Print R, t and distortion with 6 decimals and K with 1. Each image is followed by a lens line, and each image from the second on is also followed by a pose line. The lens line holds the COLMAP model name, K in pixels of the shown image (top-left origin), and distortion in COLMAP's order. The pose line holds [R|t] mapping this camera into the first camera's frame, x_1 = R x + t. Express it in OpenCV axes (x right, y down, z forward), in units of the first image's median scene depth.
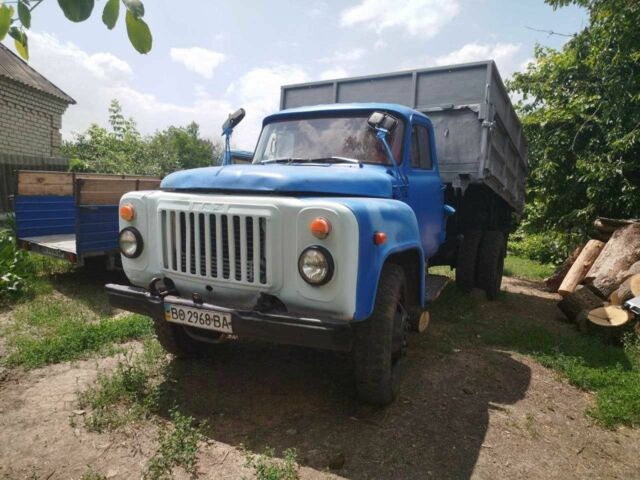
lens RADIAL K [[455.6, 0, 319.9], [0, 455.6, 241.8], [0, 0, 1]] dist [0.001027, -0.001532]
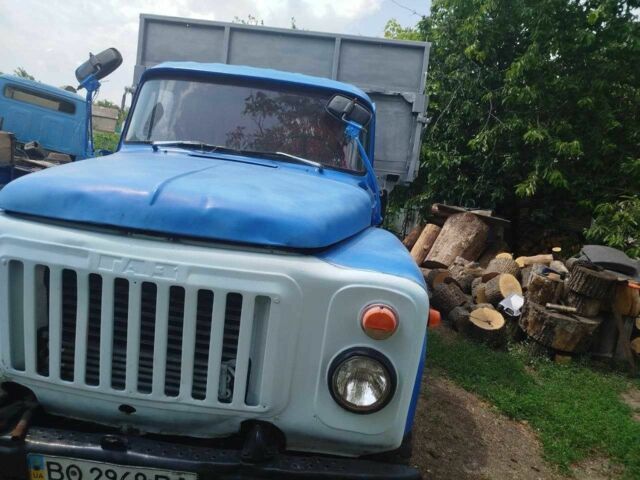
lens RADIAL K [[455.6, 0, 320.2], [0, 455.6, 237.6], [0, 0, 1]] dist [0.001027, -0.001532]
pose [[0.895529, 0.003587, 0.444988, -0.199753], [-0.050786, 0.994258, 0.094191, -0.115499], [-0.442095, -0.106950, 0.890569, 0.317638]]
